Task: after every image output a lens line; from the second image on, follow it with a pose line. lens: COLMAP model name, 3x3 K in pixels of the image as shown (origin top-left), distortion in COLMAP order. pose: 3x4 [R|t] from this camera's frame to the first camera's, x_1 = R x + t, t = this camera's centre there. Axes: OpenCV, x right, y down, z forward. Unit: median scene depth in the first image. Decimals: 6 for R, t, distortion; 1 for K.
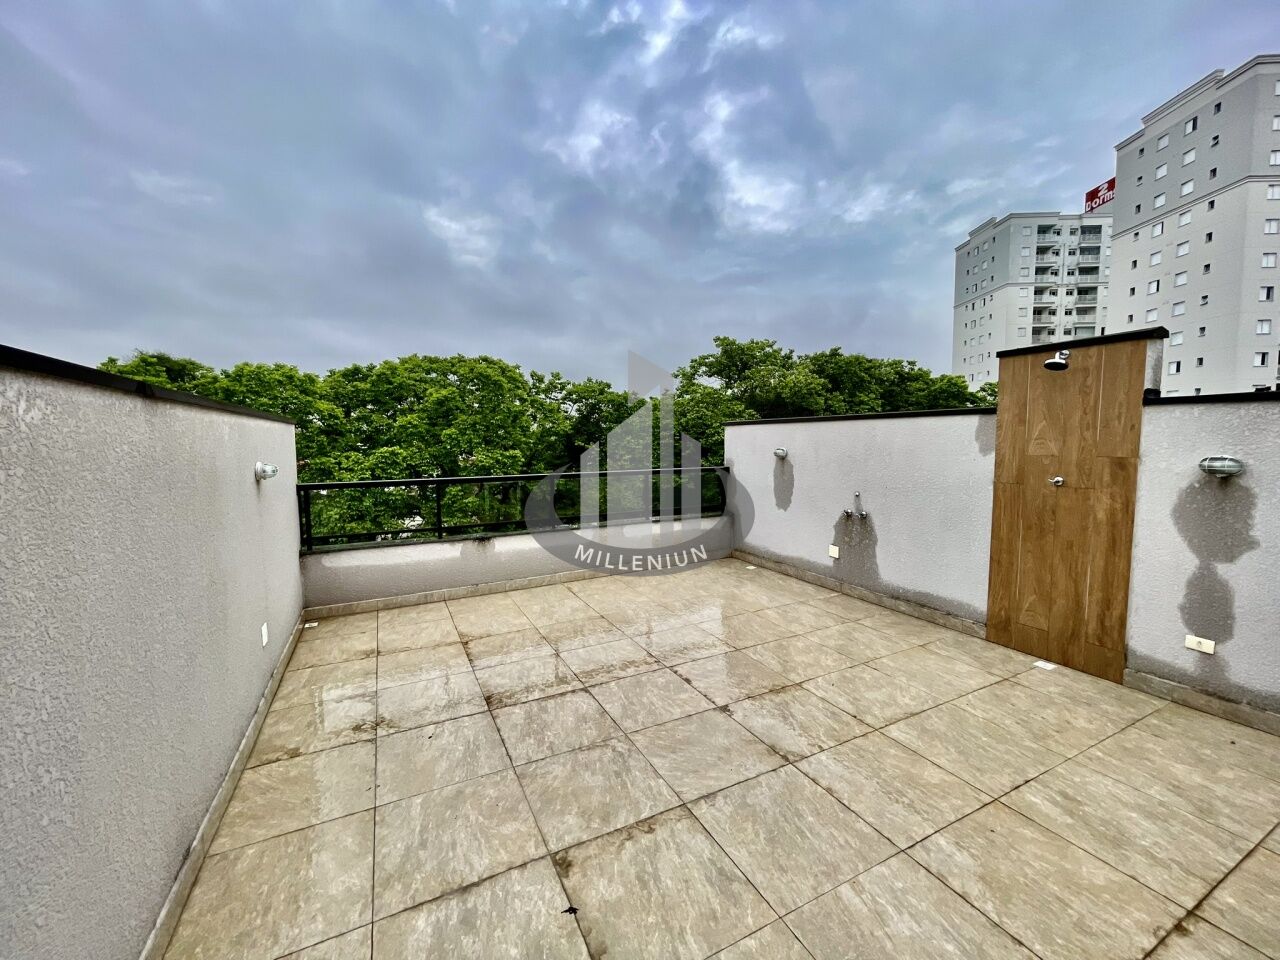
lens RADIAL K [[516.7, 0, 636.7], [0, 516.7, 479.9], [0, 0, 1]] dist [-0.000903, 0.000010]
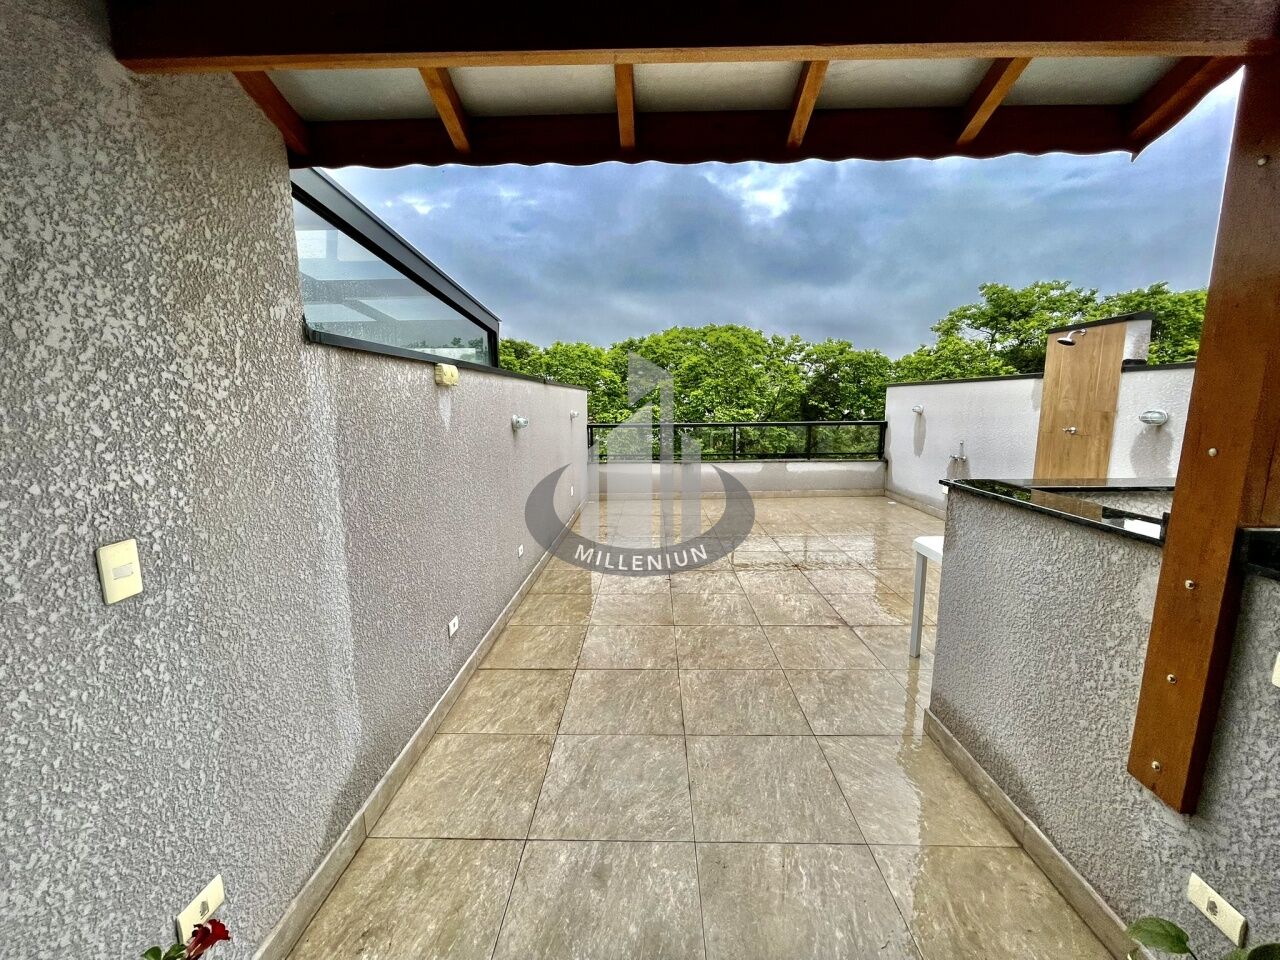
lens RADIAL K [[516.7, 0, 636.7], [0, 516.7, 479.9], [0, 0, 1]] dist [-0.000903, 0.000010]
pose [[0.882252, 0.071645, -0.465294, 0.294513], [-0.036185, 0.995748, 0.084712, 0.036710], [0.469385, -0.057901, 0.881093, -0.438664]]
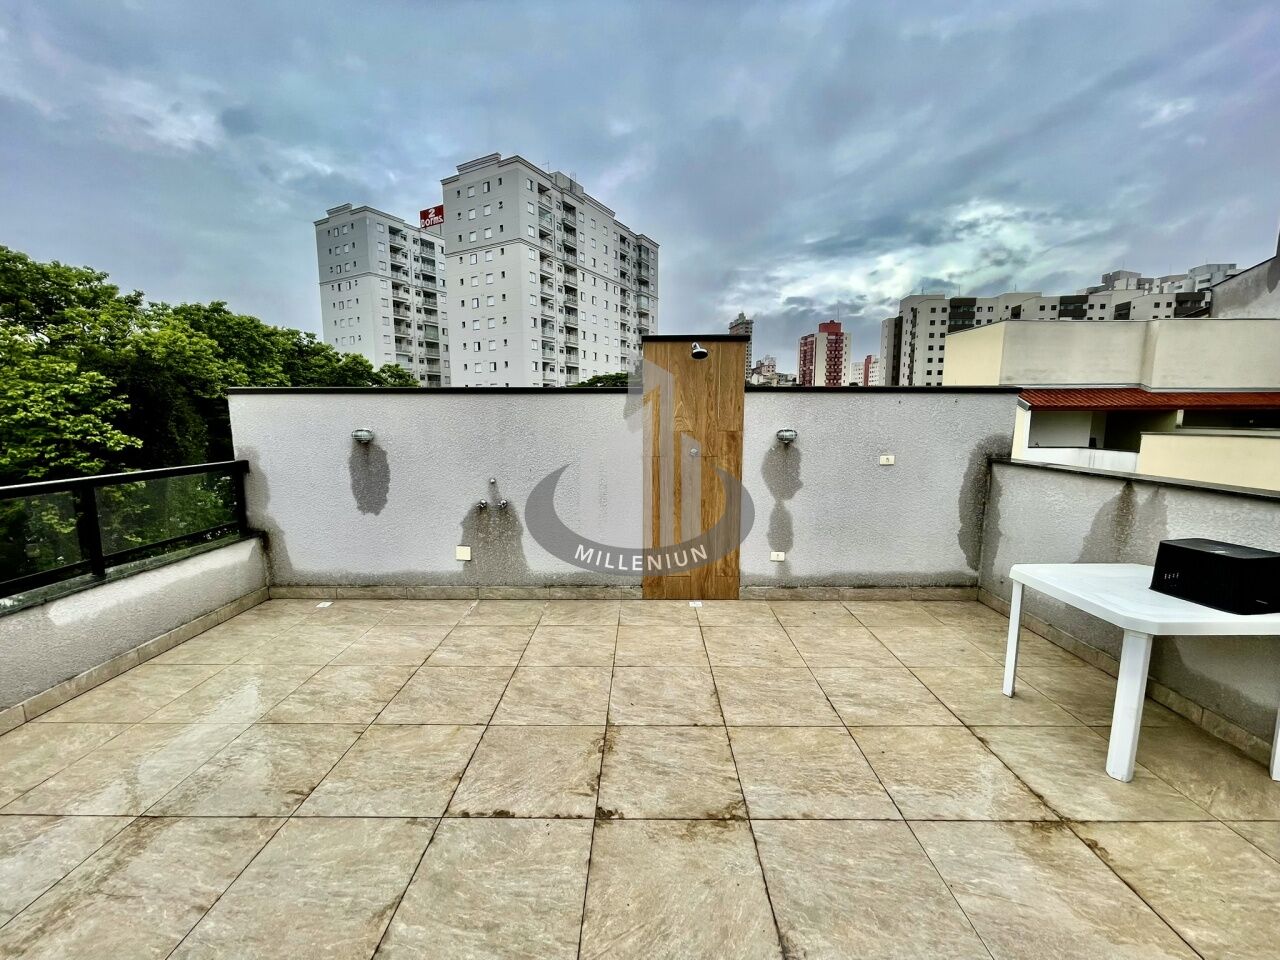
lens RADIAL K [[516.7, 0, 636.7], [0, 516.7, 479.9], [0, 0, 1]] dist [-0.000903, 0.000010]
pose [[0.456157, -0.102636, 0.883961, -0.204660], [0.068429, 0.994431, 0.080150, -0.024776], [-0.887264, 0.023927, 0.460640, 0.360787]]
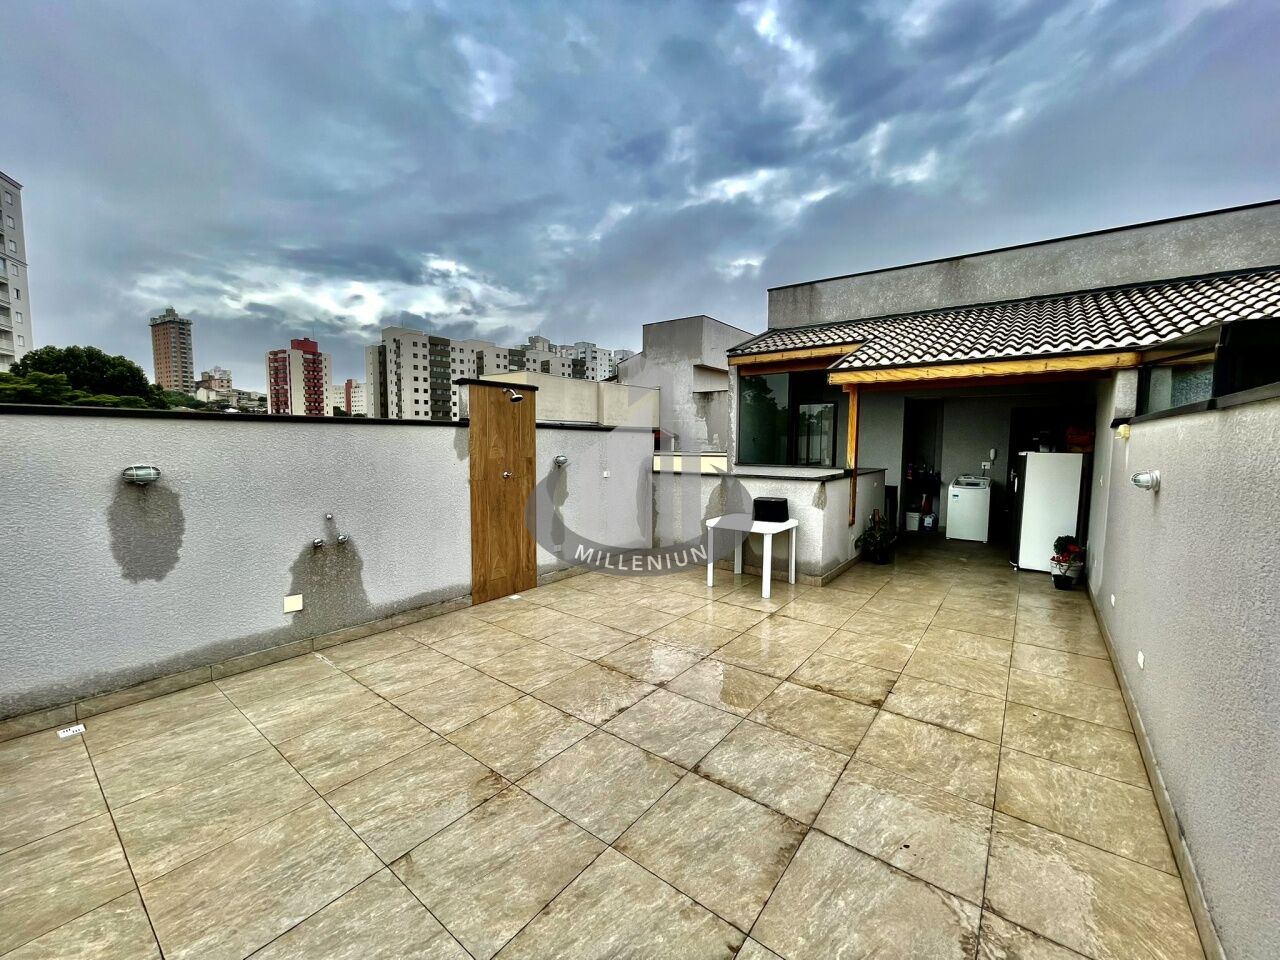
lens RADIAL K [[516.4, 0, 636.4], [0, 516.4, 483.7], [0, 0, 1]] dist [0.000515, -0.000382]
pose [[-0.436076, -0.066449, 0.897453, -0.449287], [0.071963, 0.991501, 0.108380, -0.069078], [-0.897028, 0.111845, -0.427588, 0.836489]]
